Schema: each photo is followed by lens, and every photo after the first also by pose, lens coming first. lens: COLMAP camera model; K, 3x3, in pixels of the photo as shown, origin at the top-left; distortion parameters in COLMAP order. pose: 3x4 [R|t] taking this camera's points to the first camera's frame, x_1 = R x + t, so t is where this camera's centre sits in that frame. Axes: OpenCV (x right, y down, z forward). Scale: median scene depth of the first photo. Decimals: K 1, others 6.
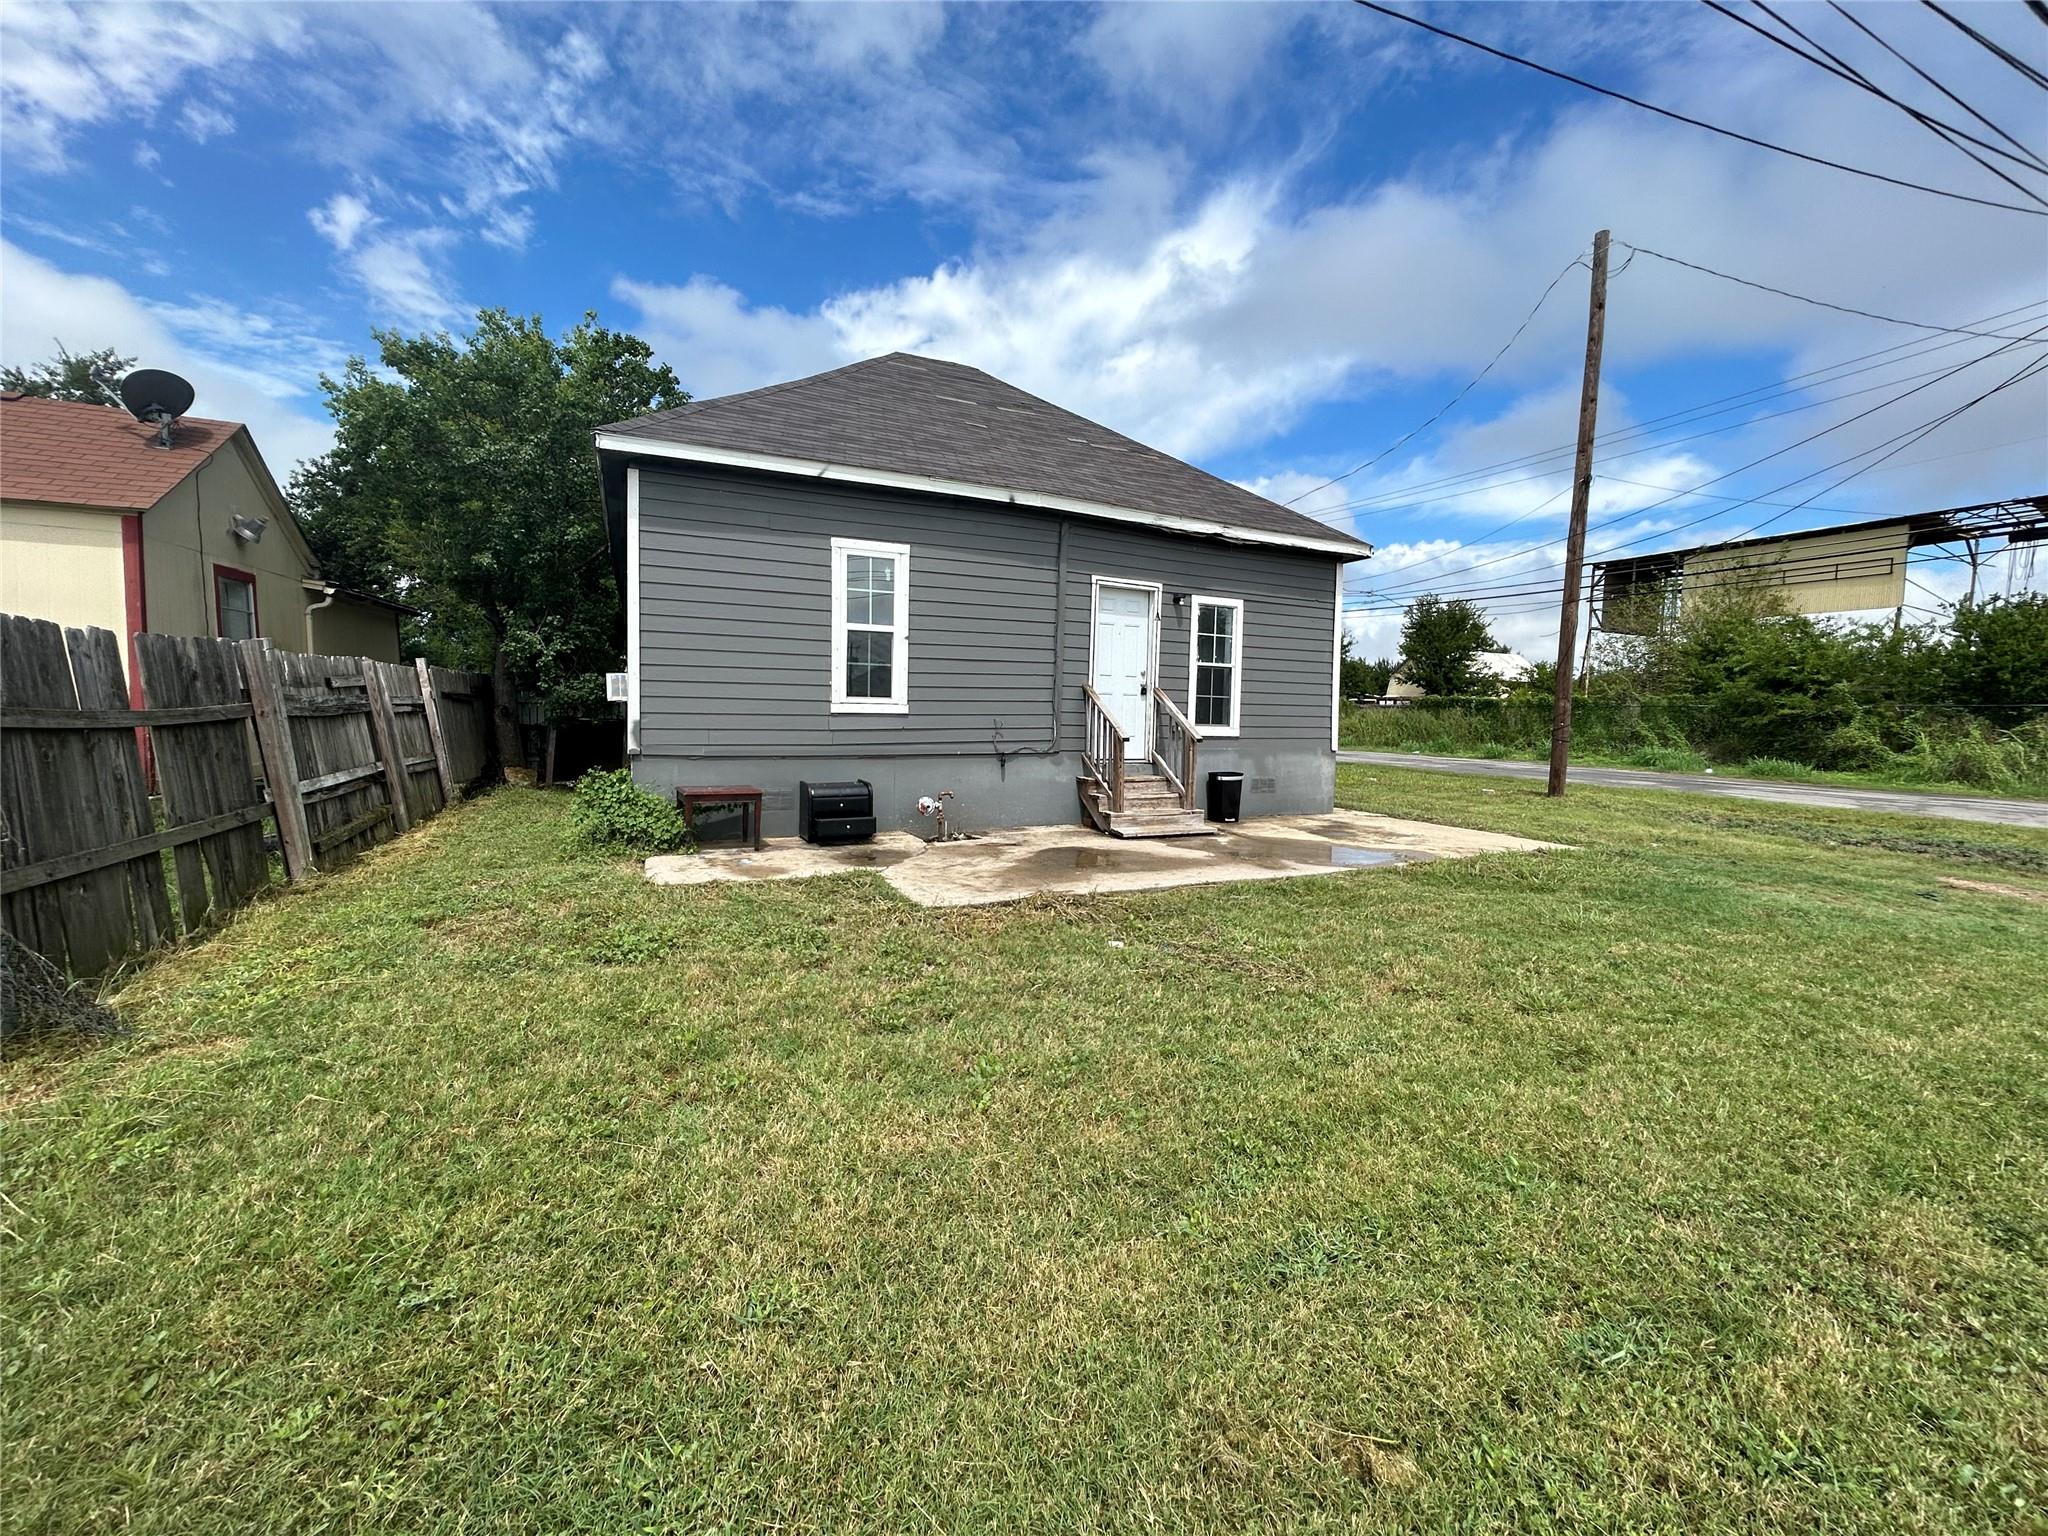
lens RADIAL K [[830.0, 0, 1026.9], [0, 830.0, 760.2], [0, 0, 1]] dist [0.000075, -0.000196]
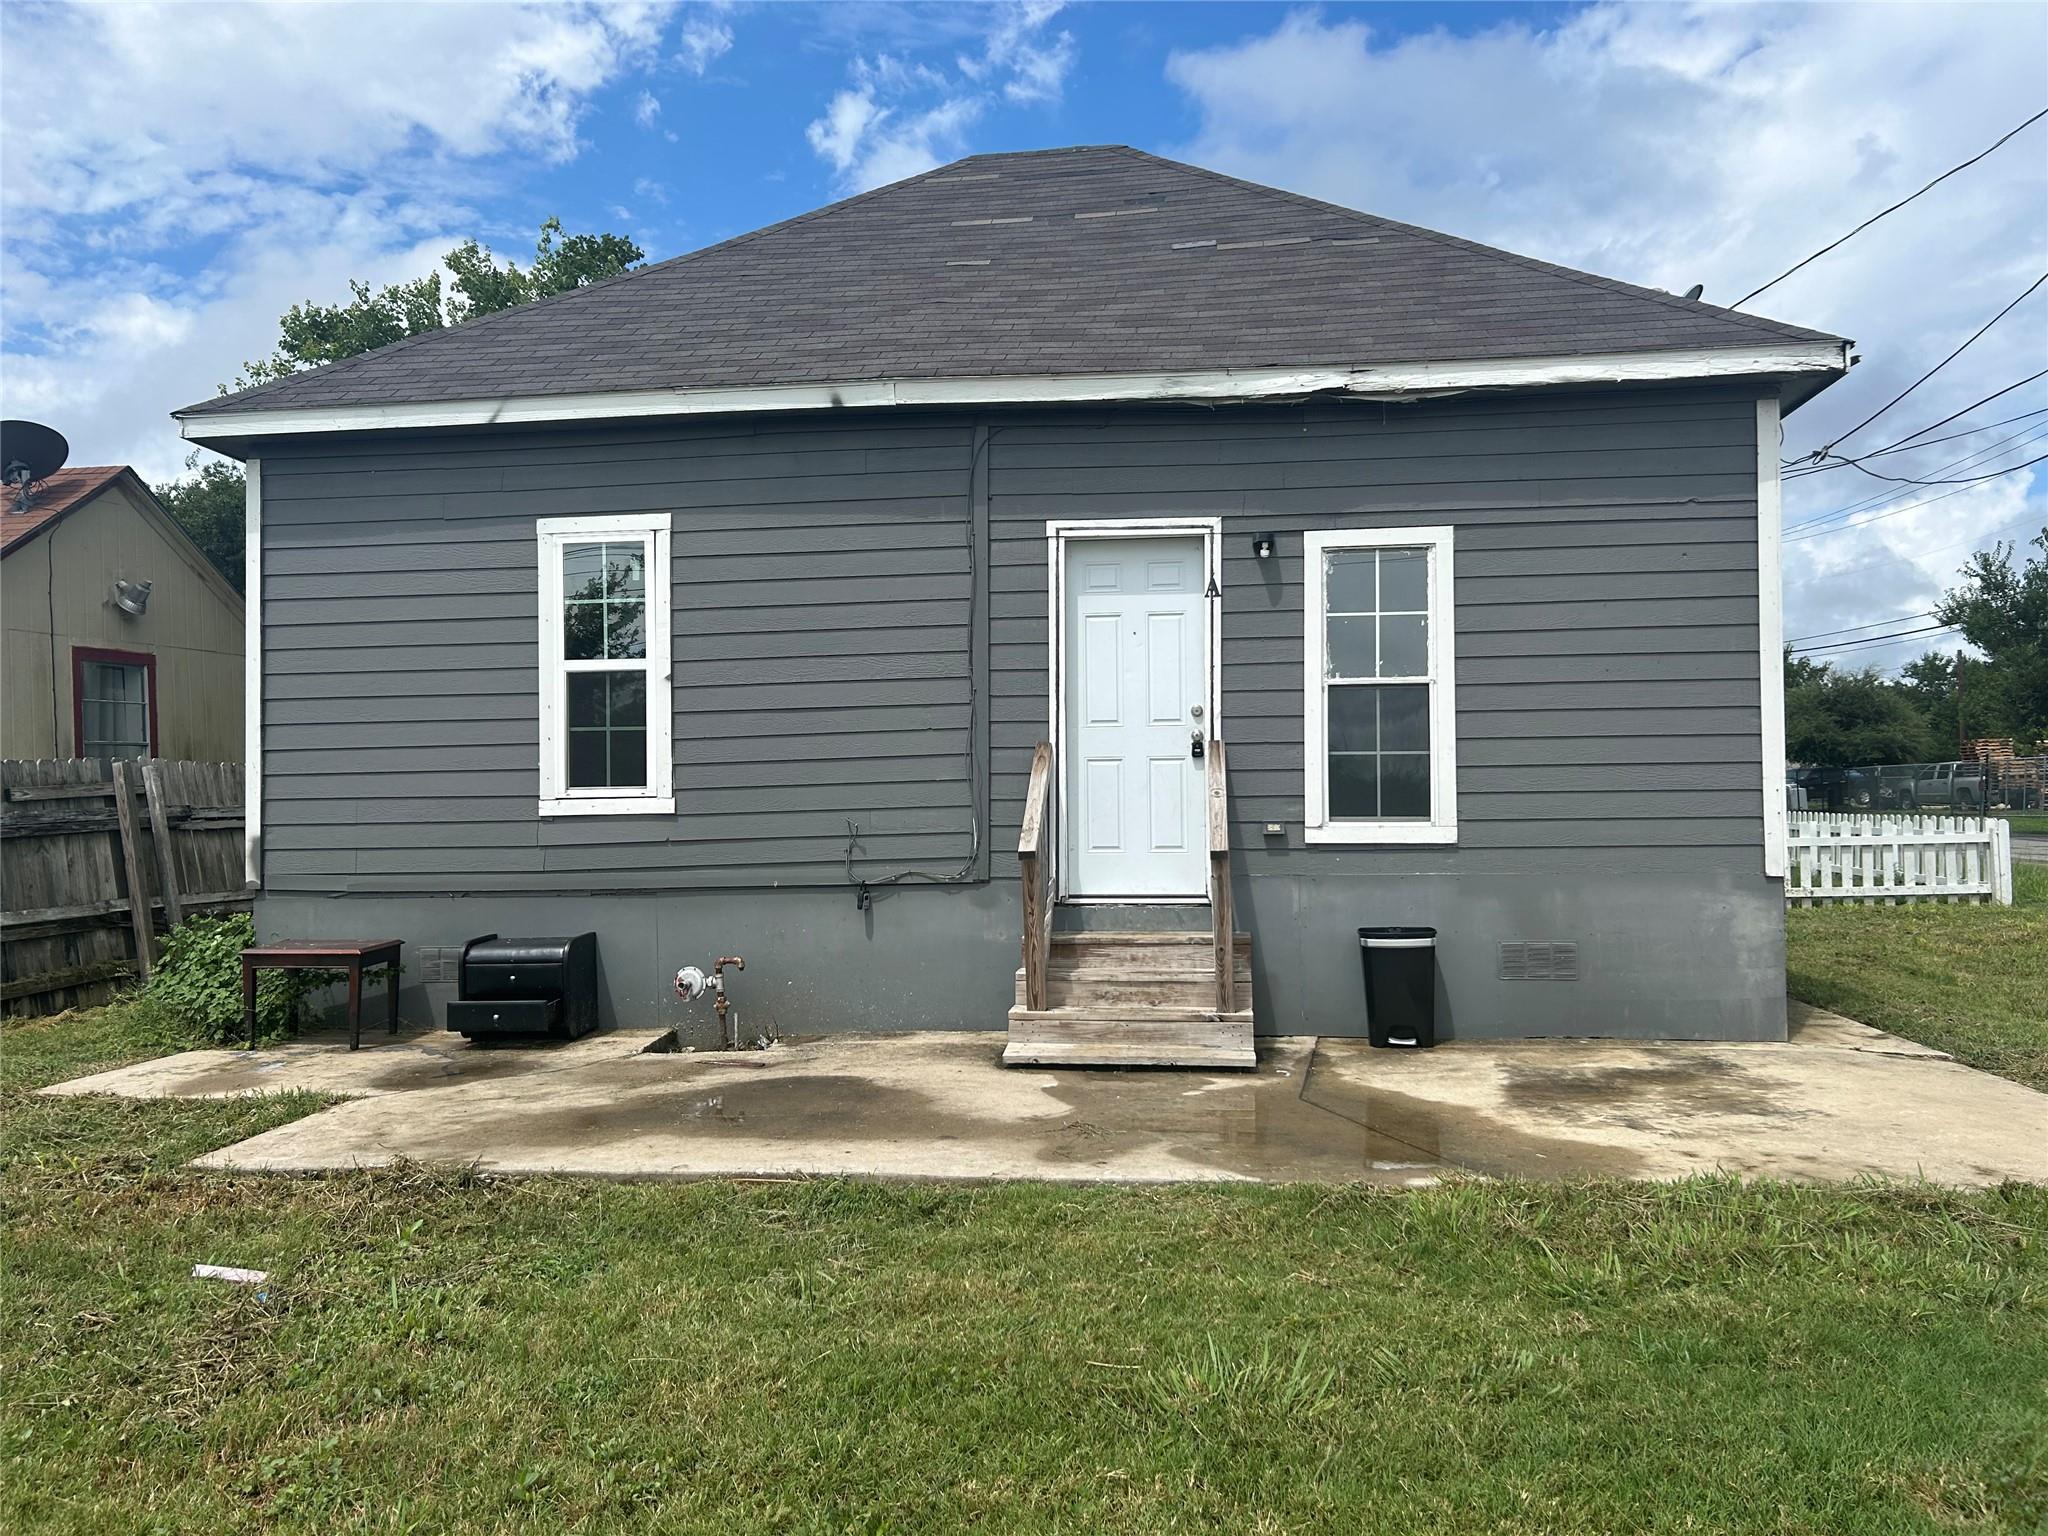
lens RADIAL K [[1547.6, 0, 1026.4], [0, 1547.6, 760.8], [0, 0, 1]] dist [0.104917, -0.236344]
pose [[0.842006, -0.043648, -0.537699, 0.612701], [-0.000681, 0.996635, -0.081969, -0.006597], [0.539467, 0.069384, 0.839143, 0.256246]]
